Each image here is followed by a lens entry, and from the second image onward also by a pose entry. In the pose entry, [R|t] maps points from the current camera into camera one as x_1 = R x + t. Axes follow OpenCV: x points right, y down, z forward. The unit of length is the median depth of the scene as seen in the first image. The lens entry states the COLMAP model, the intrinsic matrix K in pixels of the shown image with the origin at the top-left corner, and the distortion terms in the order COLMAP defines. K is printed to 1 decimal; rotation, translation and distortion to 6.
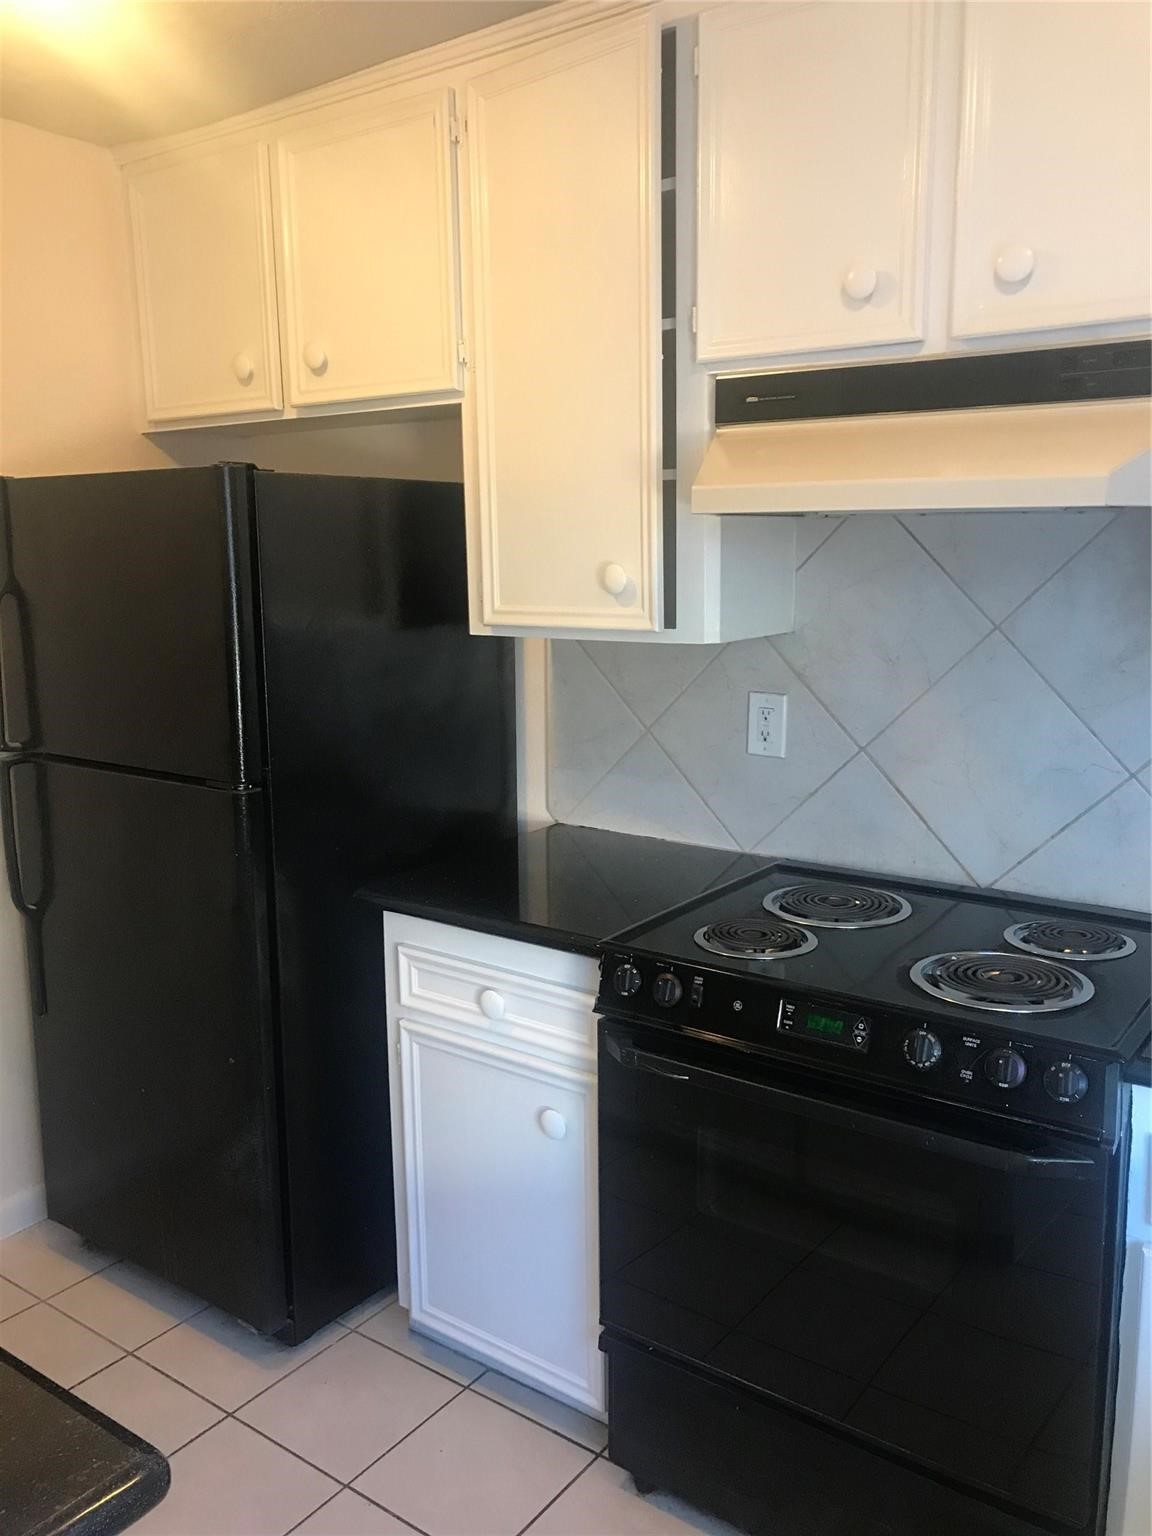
lens RADIAL K [[1293.3, 0, 578.2], [0, 1293.3, 763.6], [0, 0, 1]] dist [0.036621, 0.001370]
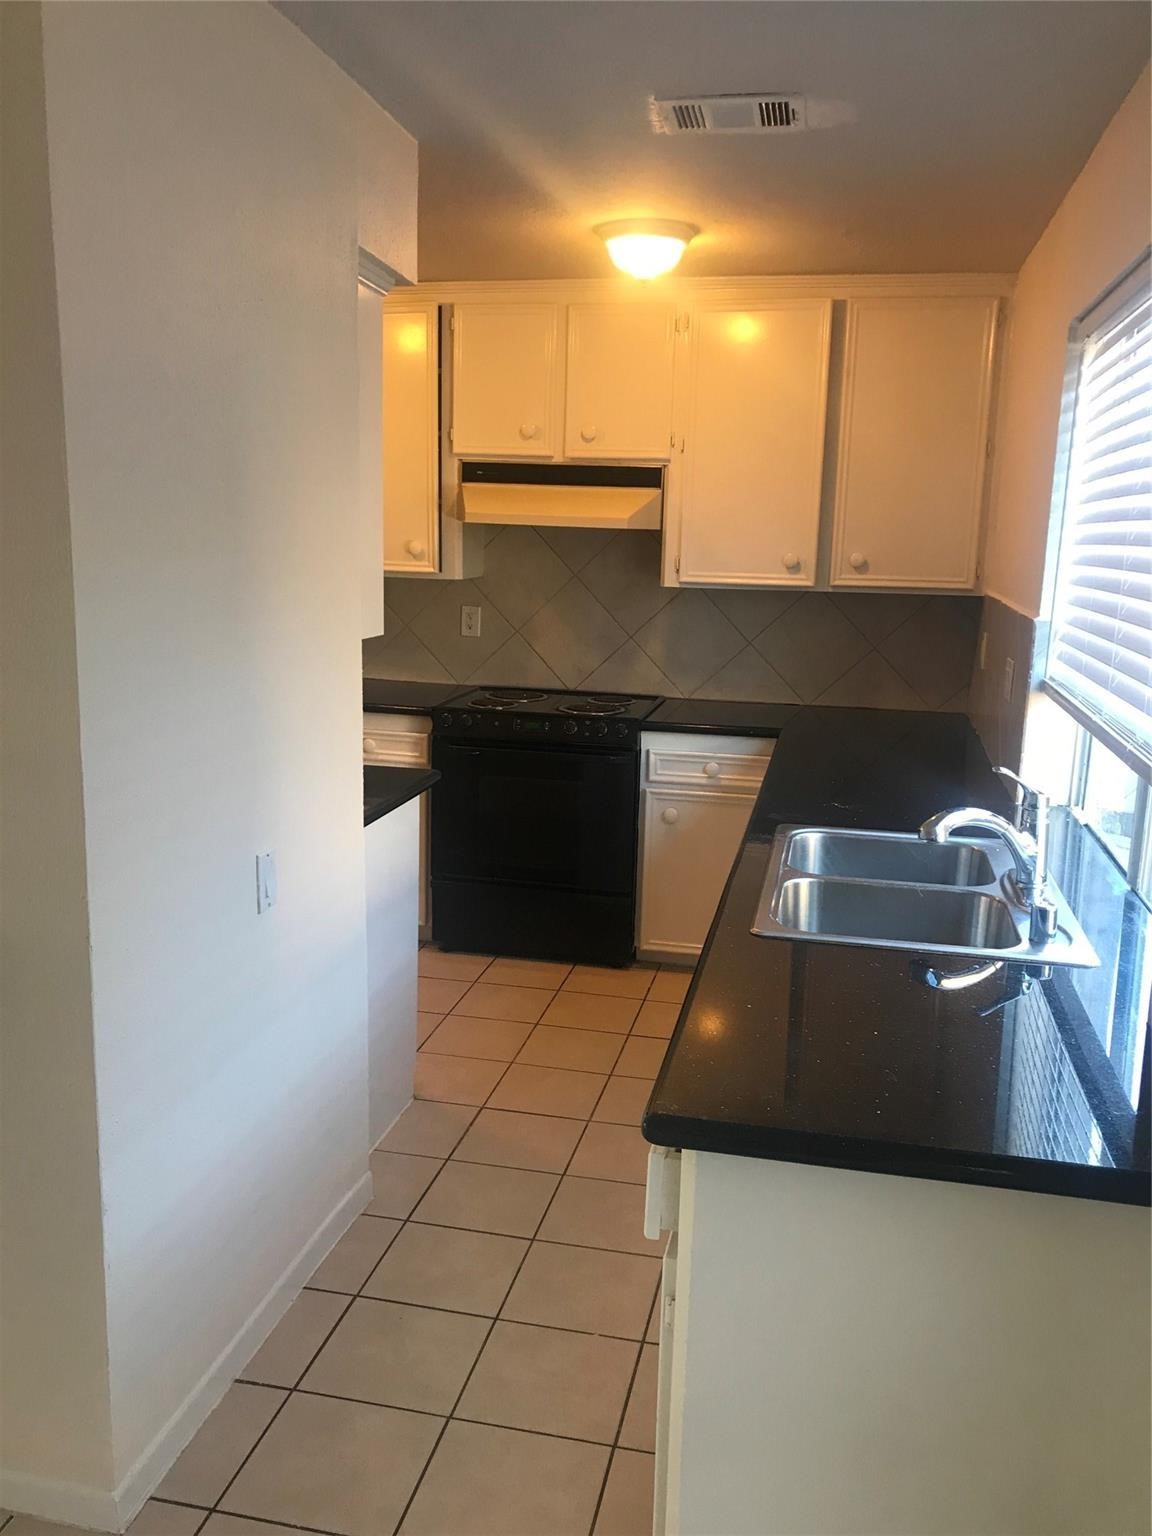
lens RADIAL K [[1293.3, 0, 574.5], [0, 1293.3, 769.1], [0, 0, 1]] dist [0.036621, 0.001370]
pose [[0.903482, -0.026237, 0.427823, -0.681288], [0.021975, 0.999648, 0.014898, 0.205028], [-0.428063, -0.004059, 0.903740, -1.101558]]
